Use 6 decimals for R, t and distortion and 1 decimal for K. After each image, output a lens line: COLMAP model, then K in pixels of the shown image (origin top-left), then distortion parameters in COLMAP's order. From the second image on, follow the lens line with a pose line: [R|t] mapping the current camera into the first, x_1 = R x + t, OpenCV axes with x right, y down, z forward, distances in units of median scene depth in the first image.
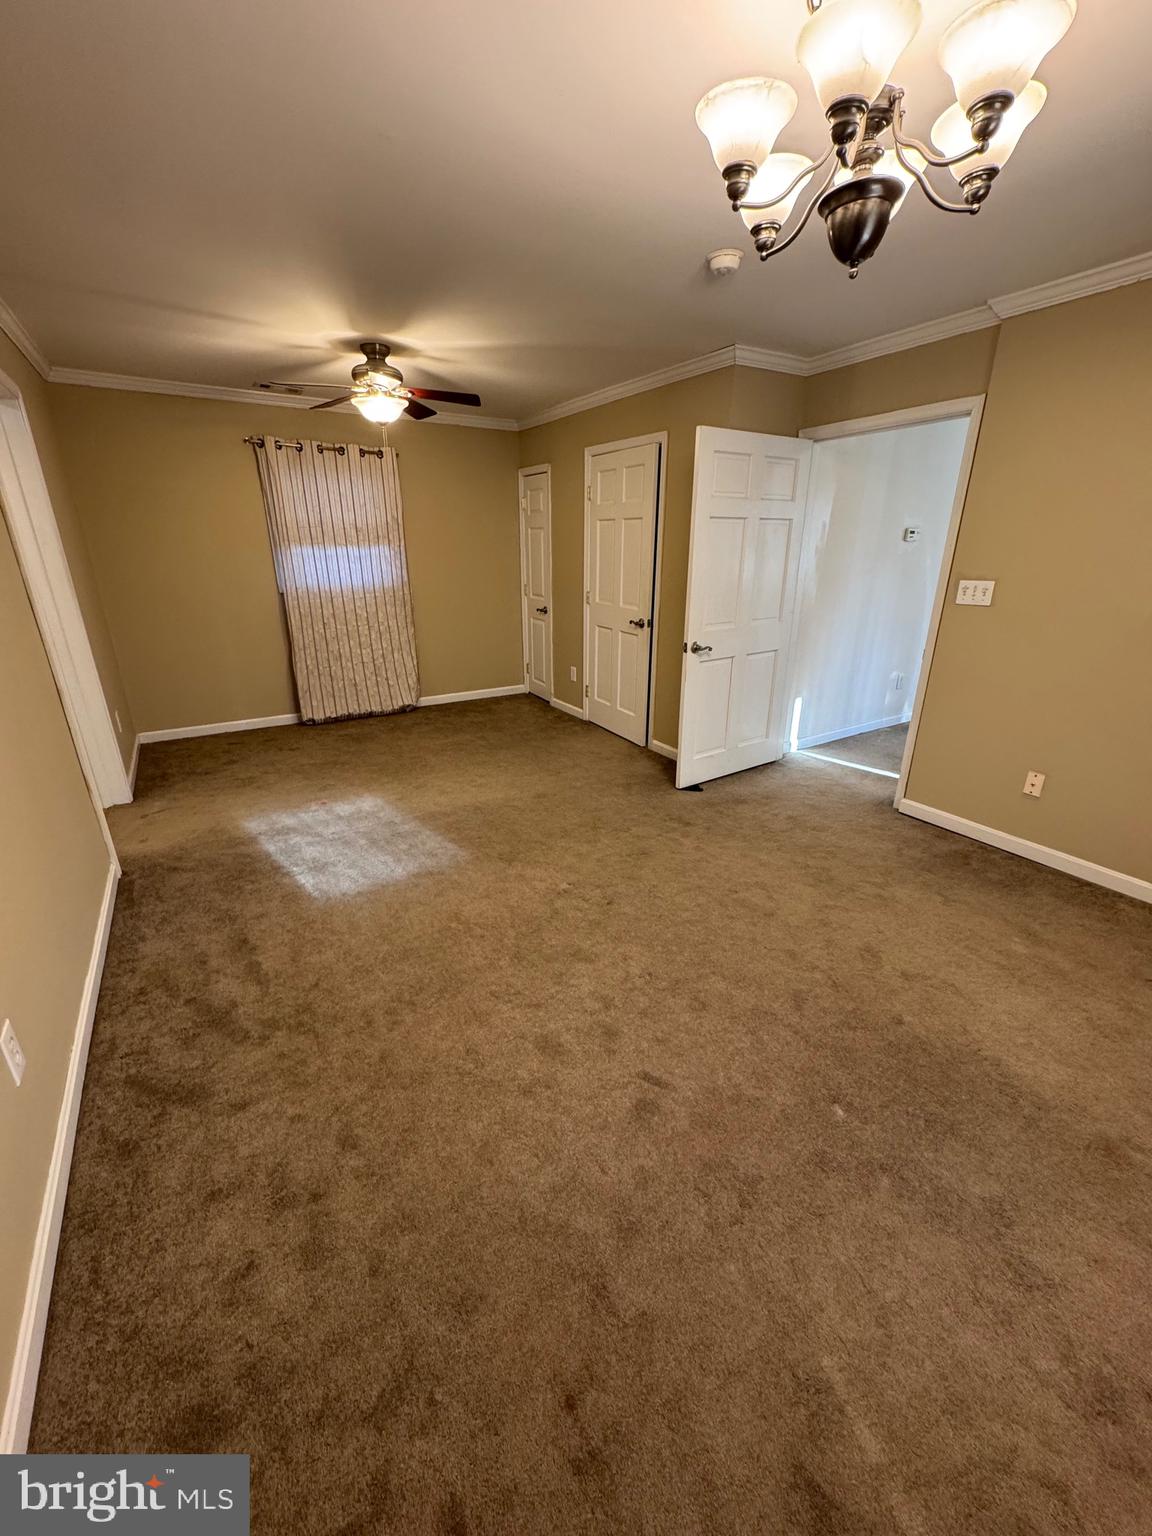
lens RADIAL K [[593.0, 0, 579.9], [0, 593.0, 760.5], [0, 0, 1]] dist [-0.000016, -0.000030]
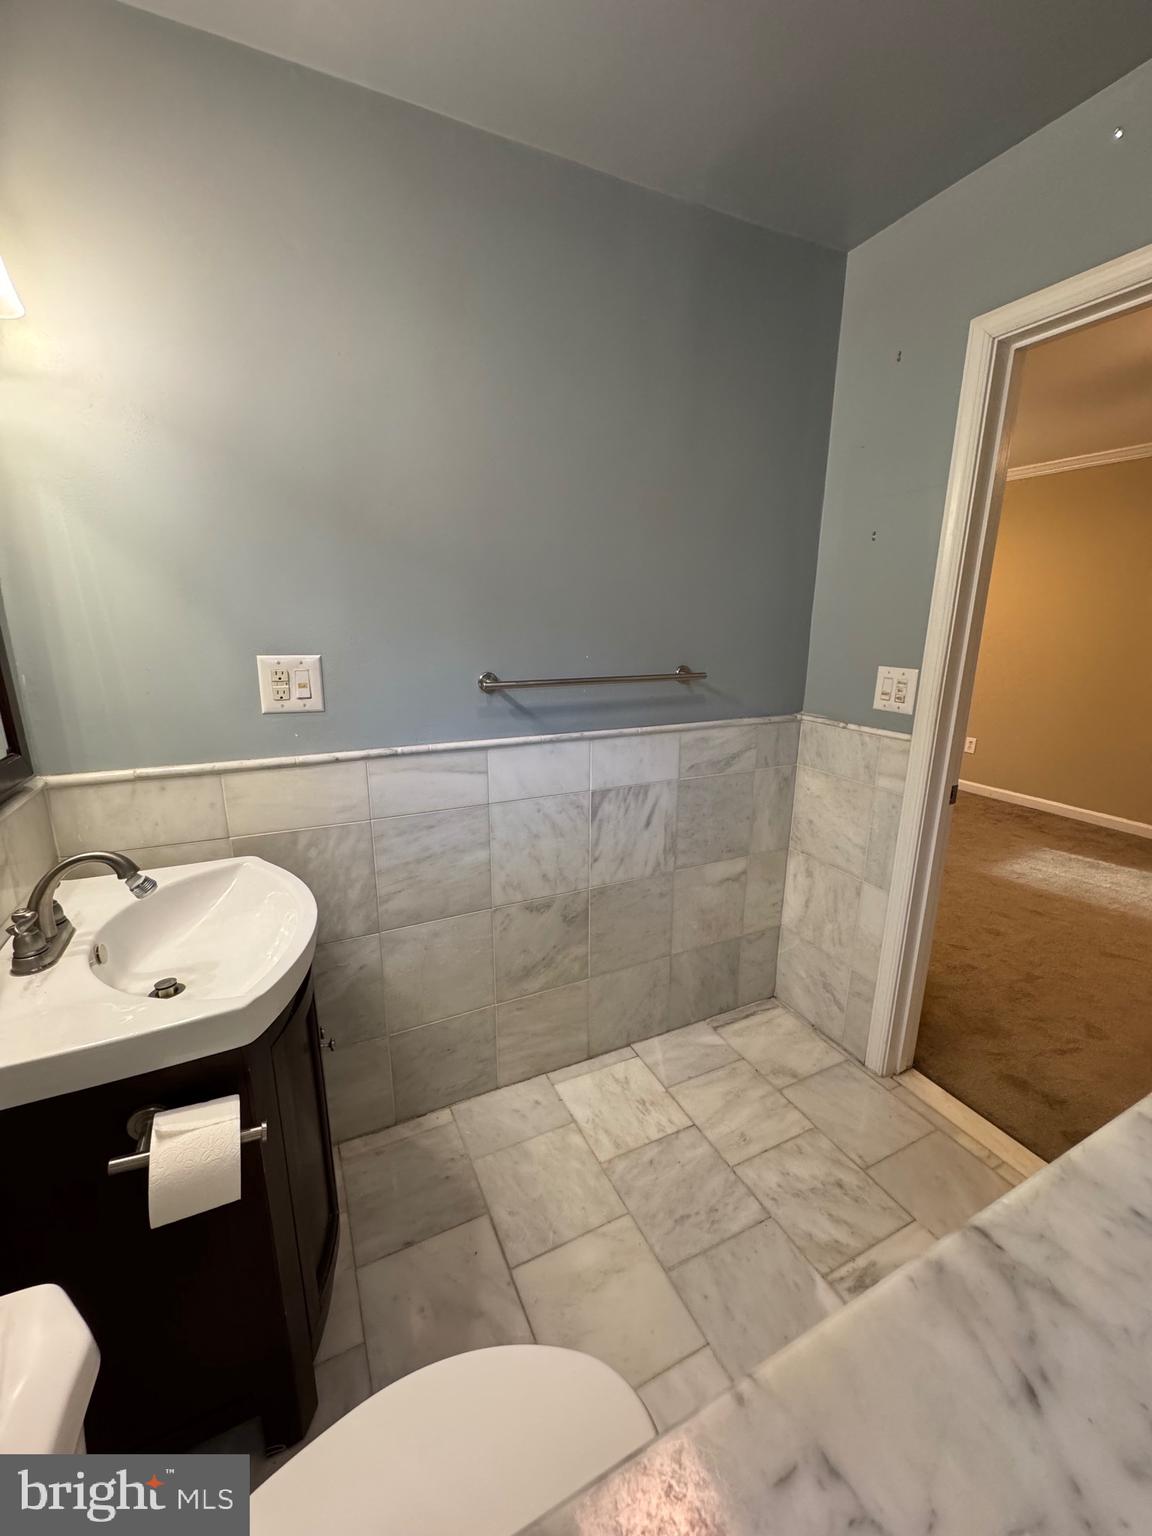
lens RADIAL K [[612.0, 0, 574.3], [0, 612.0, 769.7], [0, 0, 1]] dist [-0.001148, -0.000002]
pose [[-0.994013, -0.030783, 0.104834, 0.518331], [0.032713, 0.831628, 0.554368, -0.744282], [-0.104248, 0.554479, -0.825643, 2.084324]]
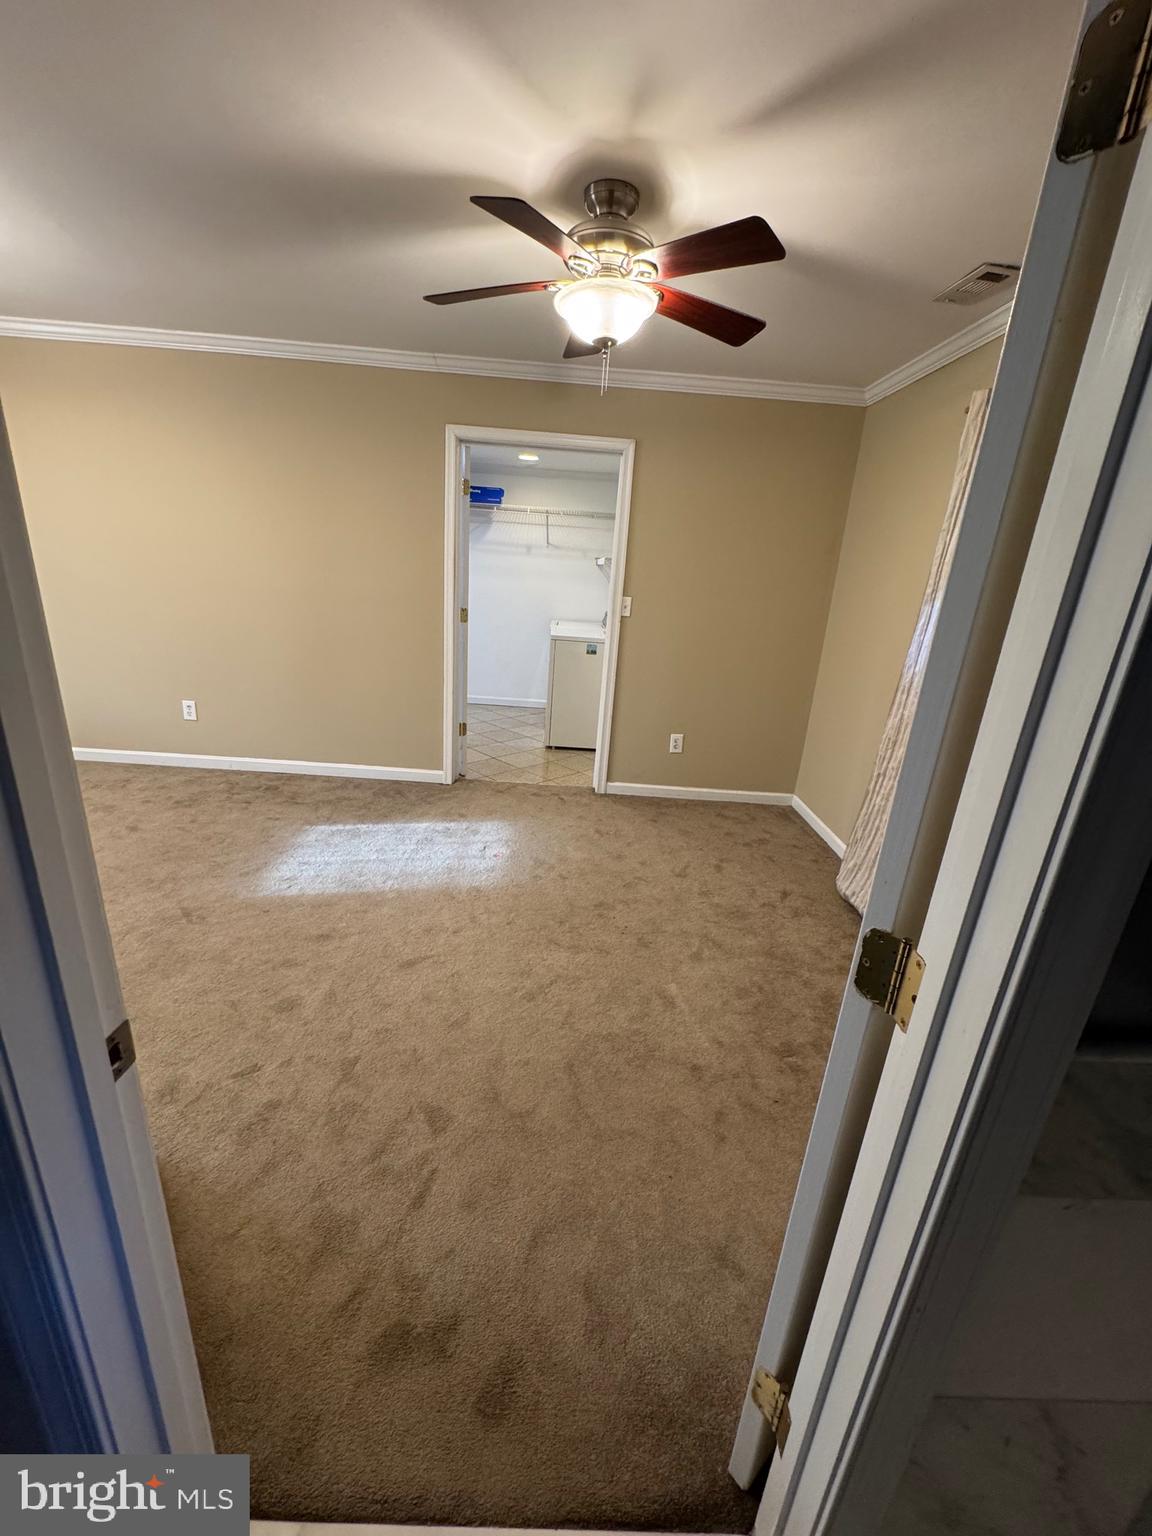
lens RADIAL K [[612.0, 0, 574.3], [0, 612.0, 769.7], [0, 0, 1]] dist [-0.001148, -0.000002]
pose [[-0.528459, 0.234073, -0.816052, 0.260682], [-0.347389, 0.817458, 0.459438, -0.606583], [0.774630, 0.526282, -0.350679, 1.684169]]
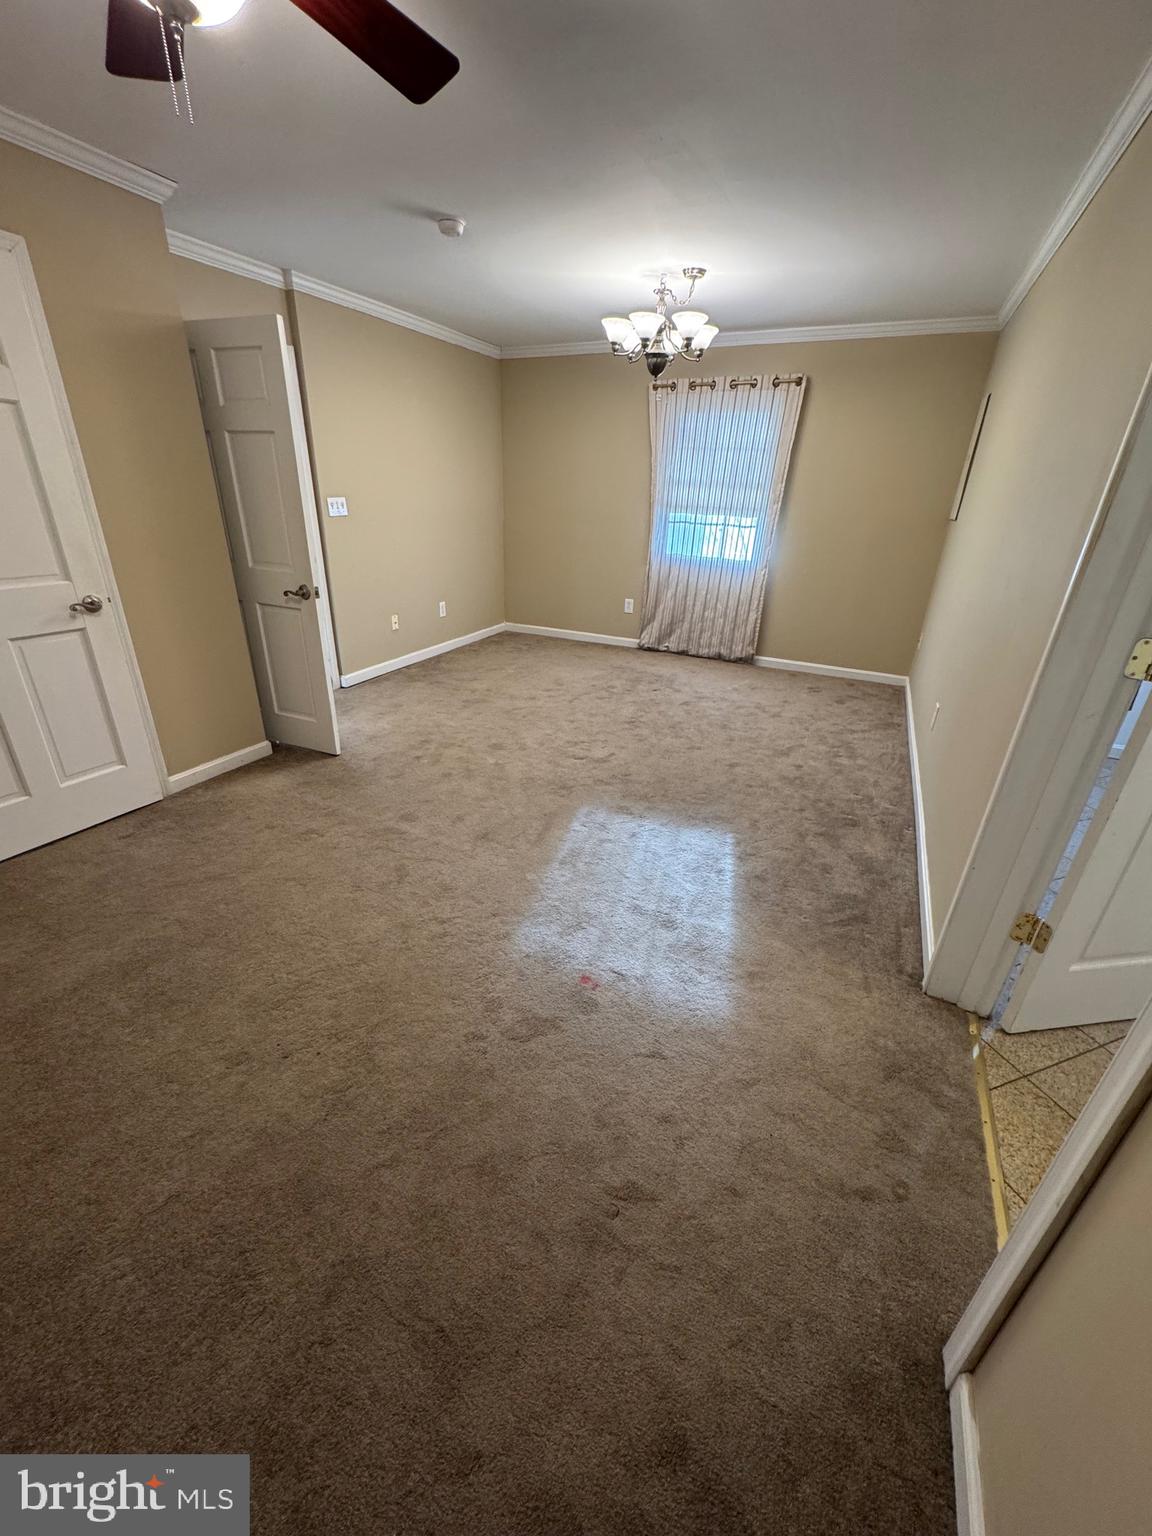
lens RADIAL K [[612.0, 0, 574.3], [0, 612.0, 769.7], [0, 0, 1]] dist [-0.001148, -0.000002]
pose [[-0.537849, -0.373712, 0.755683, -0.976583], [0.250575, 0.785002, 0.566555, -0.491619], [-0.804941, 0.494076, -0.328570, 1.386886]]
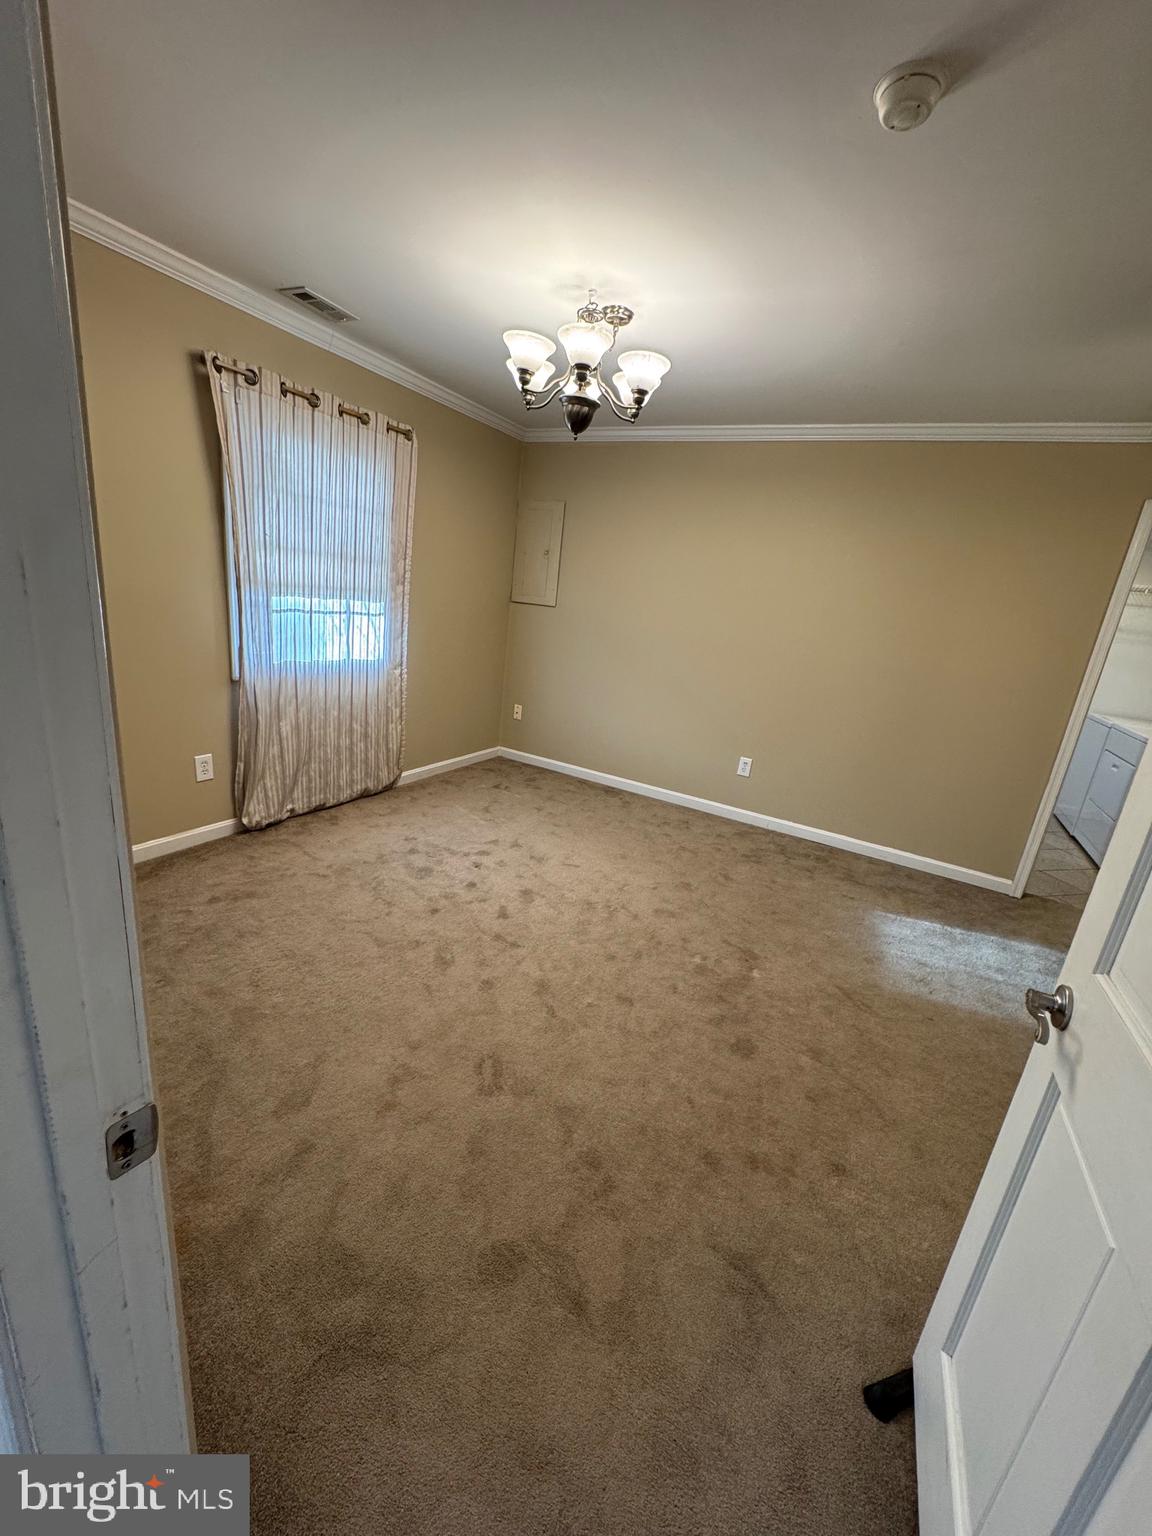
lens RADIAL K [[607.3, 0, 576.0], [0, 607.3, 768.0], [0, 0, 1]] dist [-0.001650, -0.000038]
pose [[-0.868424, 0.040828, -0.494139, 0.630069], [-0.267380, 0.800714, 0.536065, -0.446172], [0.417551, 0.597654, -0.684442, 1.279540]]
